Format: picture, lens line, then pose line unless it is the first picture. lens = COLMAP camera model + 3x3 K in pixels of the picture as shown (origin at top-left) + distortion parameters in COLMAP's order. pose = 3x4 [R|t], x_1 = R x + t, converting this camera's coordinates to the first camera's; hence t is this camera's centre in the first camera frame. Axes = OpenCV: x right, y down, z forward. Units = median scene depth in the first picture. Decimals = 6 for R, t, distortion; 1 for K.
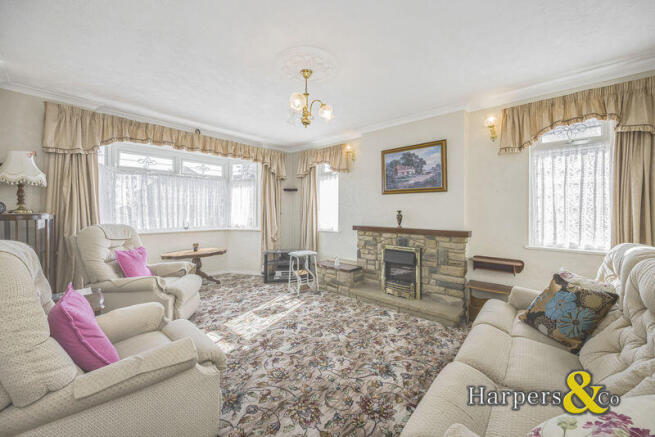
lens RADIAL K [[251.8, 0, 329.6], [0, 251.8, 210.3], [0, 0, 1]] dist [0.000391, 0.000011]
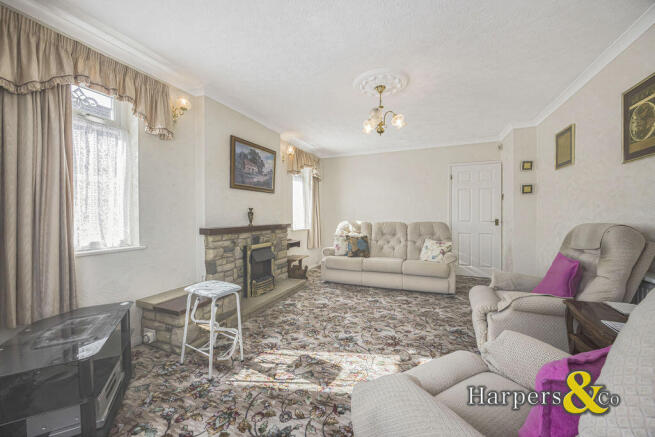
lens RADIAL K [[251.8, 0, 329.6], [0, 251.8, 210.3], [0, 0, 1]] dist [0.000391, 0.000011]
pose [[-0.318349, 0.012300, 0.947894, -0.843733], [0.001731, 0.999922, -0.012394, 0.027123], [-0.947972, -0.002304, -0.318346, 1.188364]]
